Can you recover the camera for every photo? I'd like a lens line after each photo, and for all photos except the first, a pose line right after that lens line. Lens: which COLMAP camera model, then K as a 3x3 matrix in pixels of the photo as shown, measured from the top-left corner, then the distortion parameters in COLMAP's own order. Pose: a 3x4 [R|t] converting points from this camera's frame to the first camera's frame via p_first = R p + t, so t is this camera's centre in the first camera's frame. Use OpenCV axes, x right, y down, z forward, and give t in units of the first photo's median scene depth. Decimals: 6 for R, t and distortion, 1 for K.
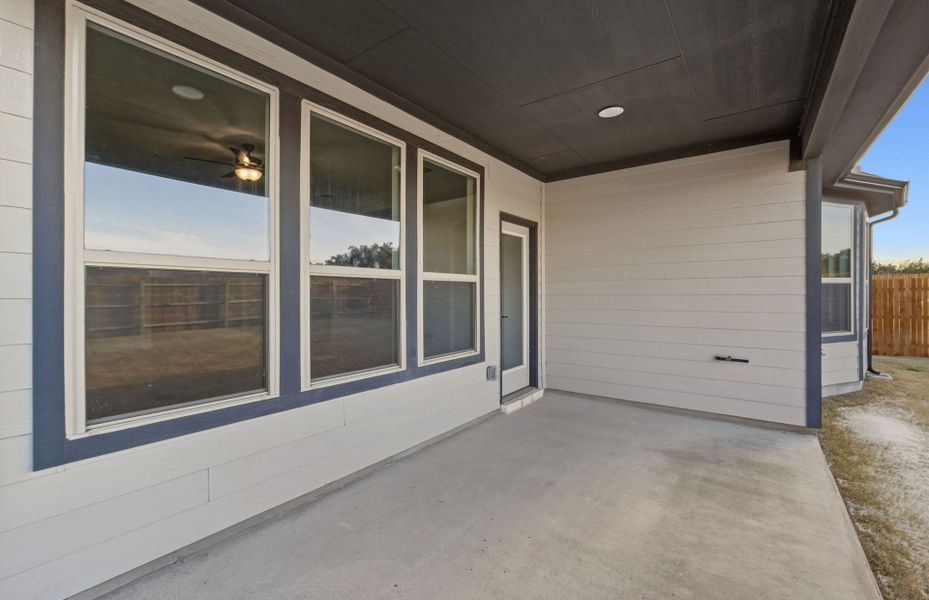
lens RADIAL K [[399.4, 0, 472.2], [0, 399.4, 294.0], [0, 0, 1]] dist [-0.014551, 0.000518]
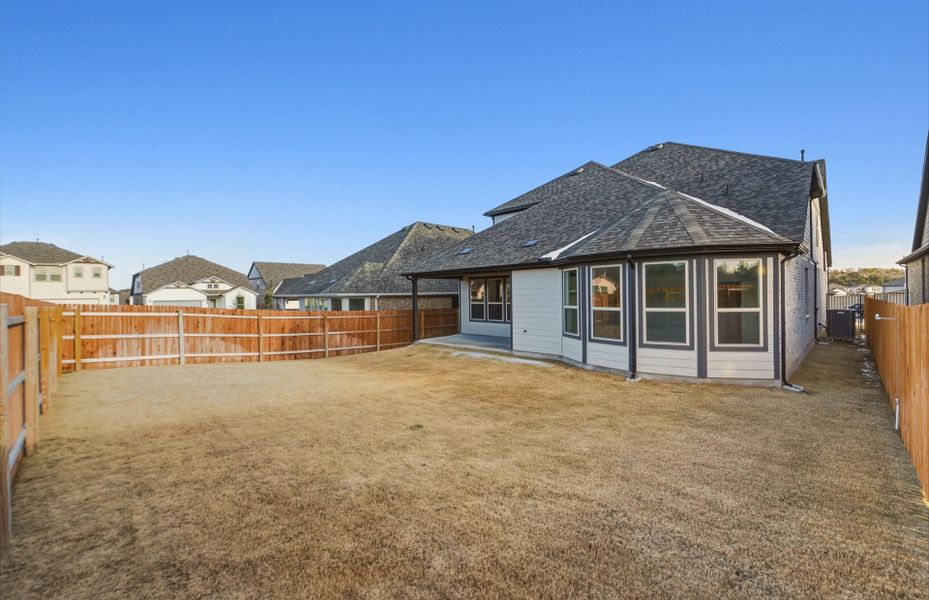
lens RADIAL K [[392.4, 0, 467.7], [0, 392.4, 297.6], [0, 0, 1]] dist [-0.003714, -0.000199]
pose [[-0.153202, 0.013171, -0.988107, 4.940963], [0.011443, 0.999868, 0.011554, -0.187157], [0.988129, -0.009537, -0.153332, 1.306472]]
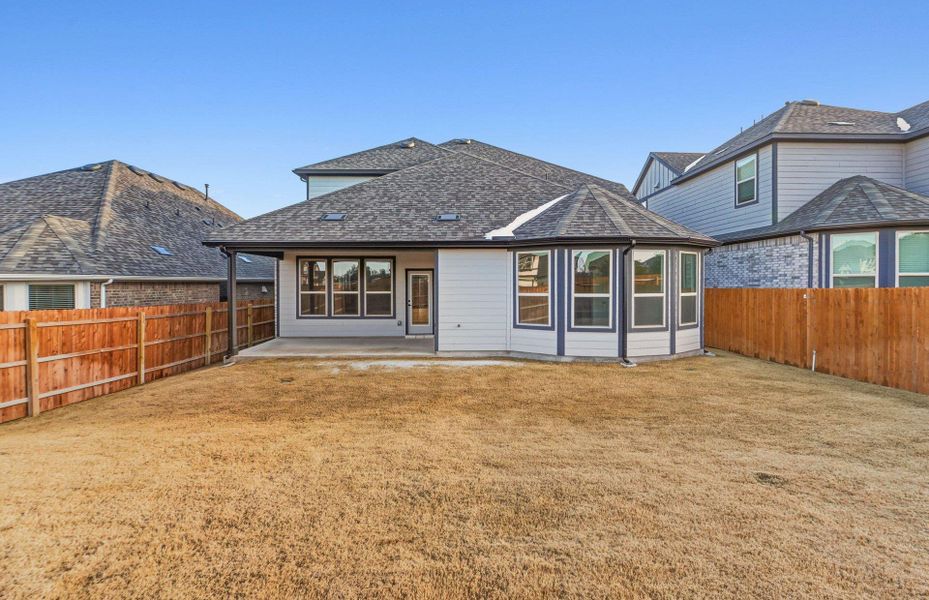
lens RADIAL K [[399.4, 0, 478.2], [0, 399.4, 282.4], [0, 0, 1]] dist [-0.014551, 0.000518]
pose [[0.606857, 0.000862, -0.794811, 3.660812], [-0.001109, 0.999999, 0.000238, -0.147300], [0.794810, 0.000736, 0.606857, -0.477620]]
